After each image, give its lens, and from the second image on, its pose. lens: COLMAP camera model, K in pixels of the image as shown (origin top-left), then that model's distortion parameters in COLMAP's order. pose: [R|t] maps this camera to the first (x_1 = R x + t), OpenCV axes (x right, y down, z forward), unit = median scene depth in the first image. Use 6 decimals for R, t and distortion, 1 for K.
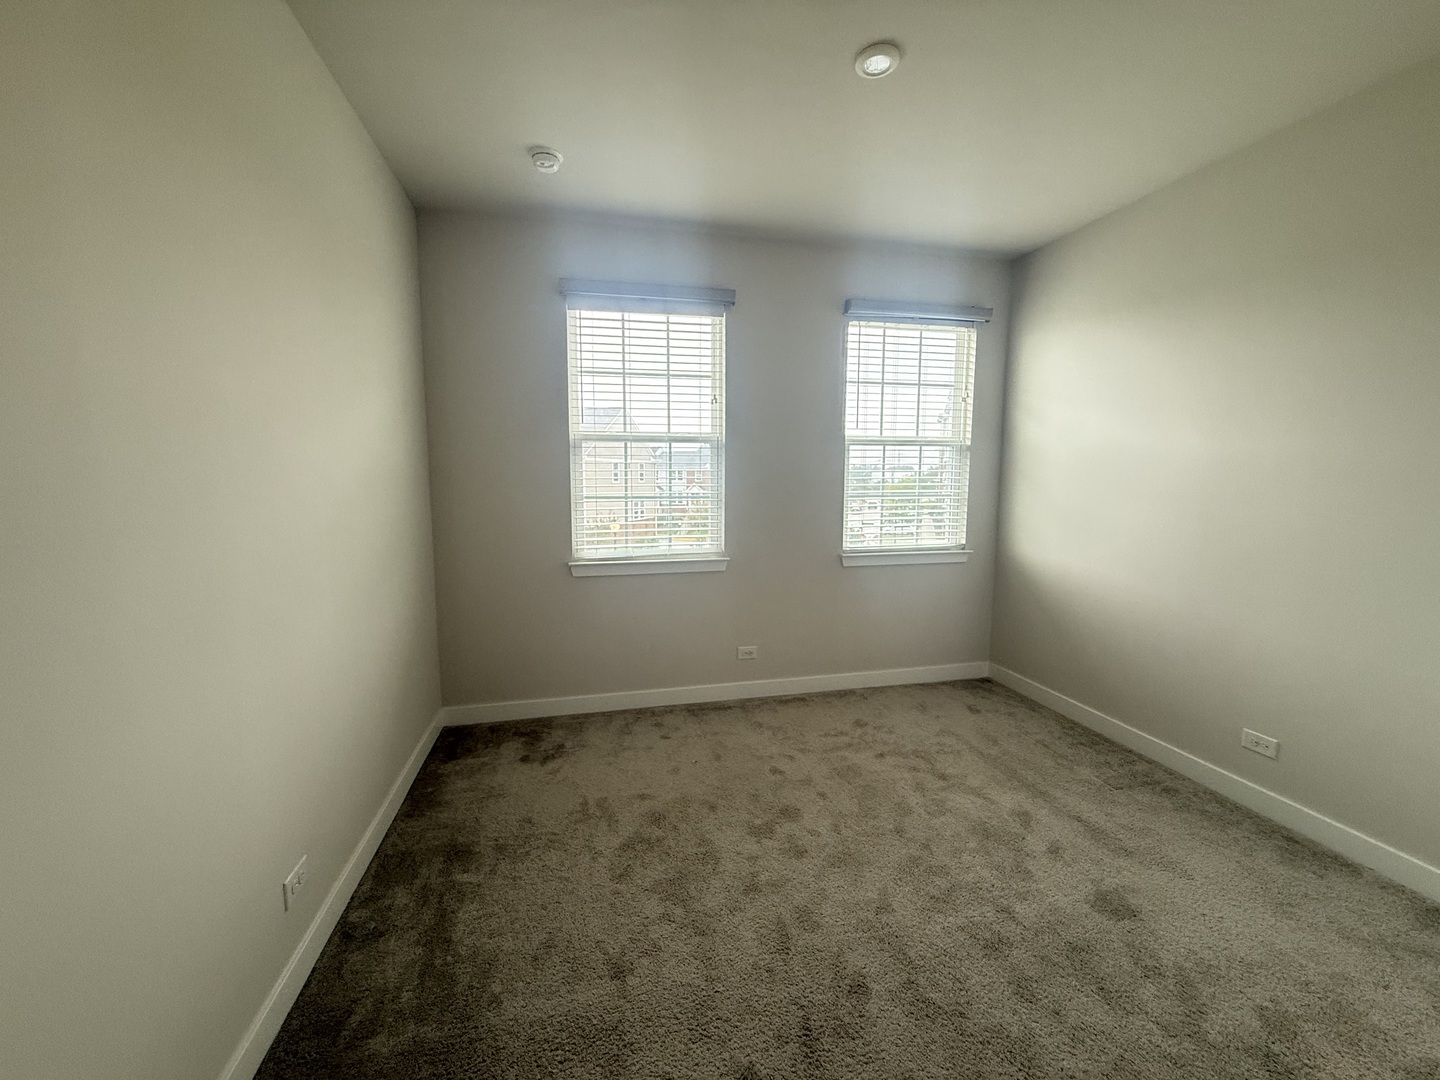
lens RADIAL K [[577.8, 0, 720.0], [0, 577.8, 540.0], [0, 0, 1]] dist [0.001640, 0.000177]
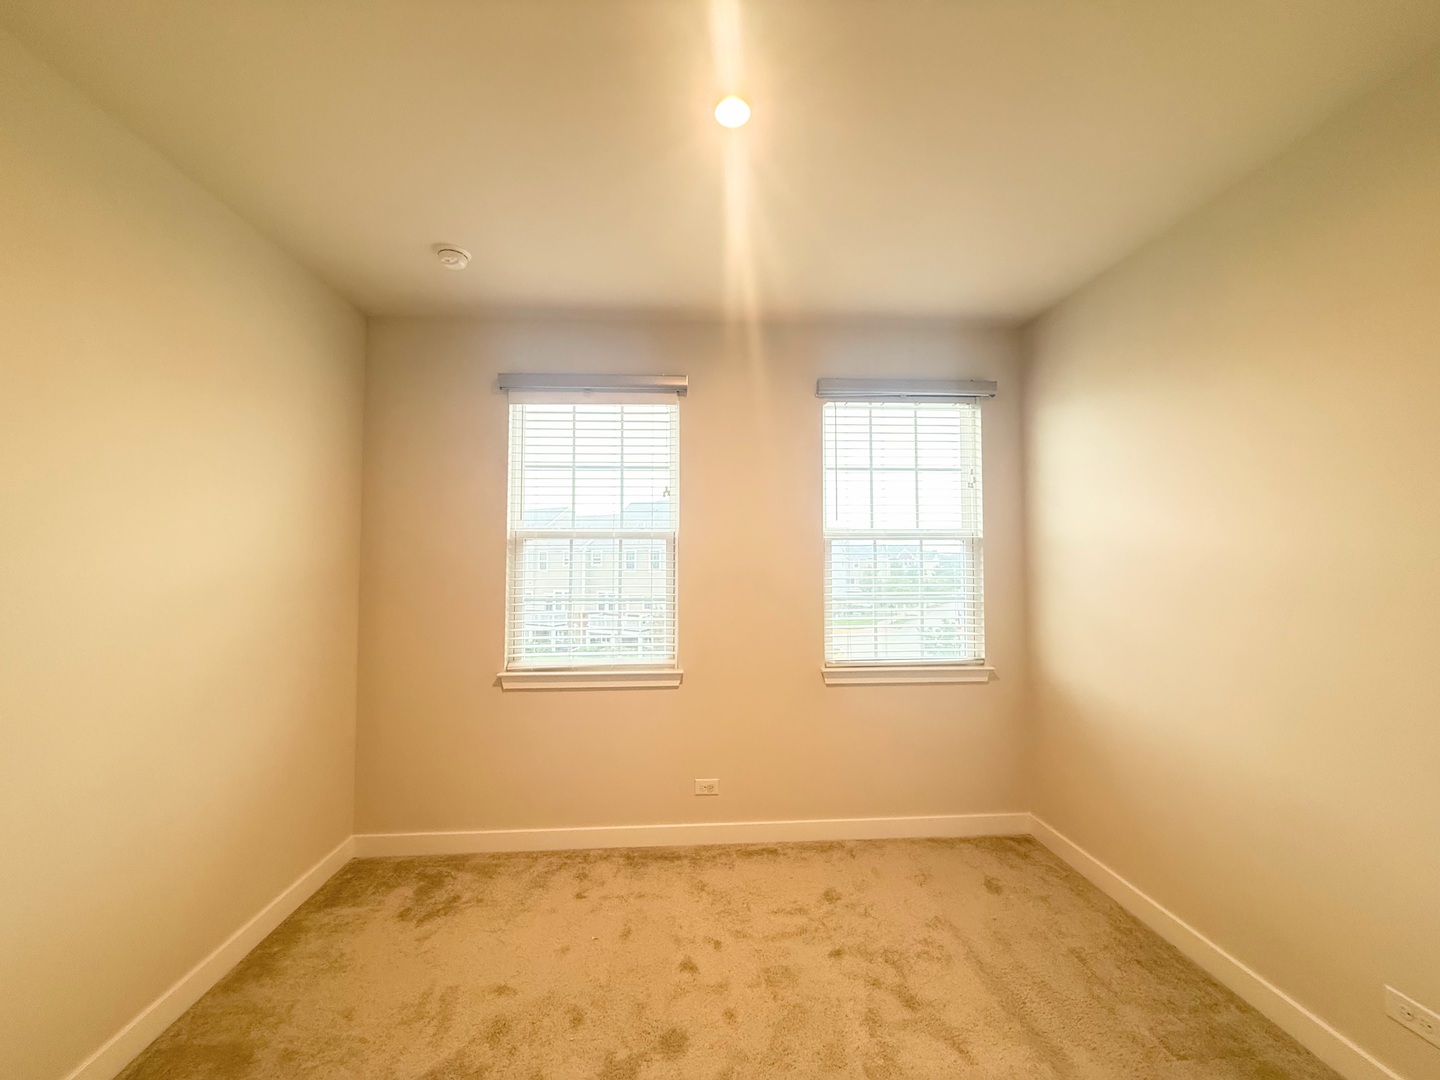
lens RADIAL K [[577.4, 0, 720.0], [0, 577.4, 540.0], [0, 0, 1]] dist [0.000394, -0.000403]
pose [[0.986935, -0.008474, -0.160898, 0.222779], [-0.015966, 0.988557, -0.150002, -0.035722], [0.160328, 0.150611, 0.975506, 0.147886]]
